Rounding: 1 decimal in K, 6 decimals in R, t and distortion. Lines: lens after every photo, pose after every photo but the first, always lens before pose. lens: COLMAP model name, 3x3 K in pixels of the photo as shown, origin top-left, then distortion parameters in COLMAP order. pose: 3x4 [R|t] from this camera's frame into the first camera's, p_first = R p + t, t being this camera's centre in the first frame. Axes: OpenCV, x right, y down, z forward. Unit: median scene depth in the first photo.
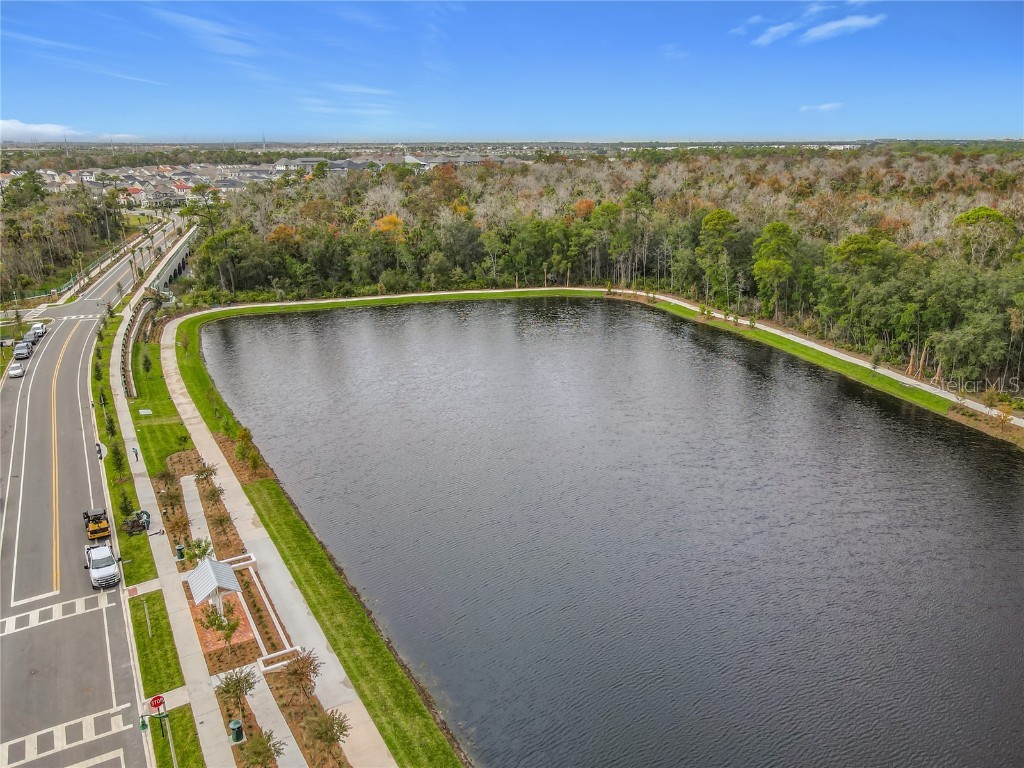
lens RADIAL K [[784.2, 0, 512.0], [0, 784.2, 384.0], [0, 0, 1]] dist [-0.044824, 0.000736]
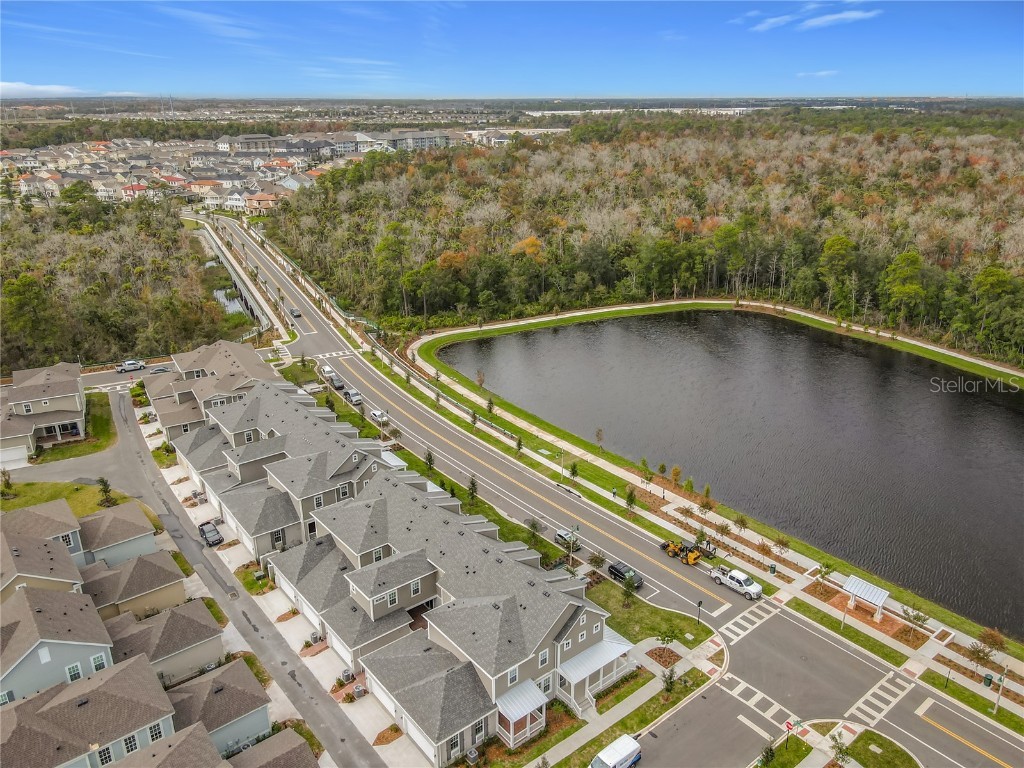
lens RADIAL K [[762.7, 0, 512.0], [0, 762.7, 384.0], [0, 0, 1]] dist [0.034329, -0.000304]
pose [[0.993667, -0.048247, 0.101481, -0.364003], [0.042157, 0.997227, 0.061330, -0.087723], [-0.104158, -0.056664, 0.992945, -0.138970]]
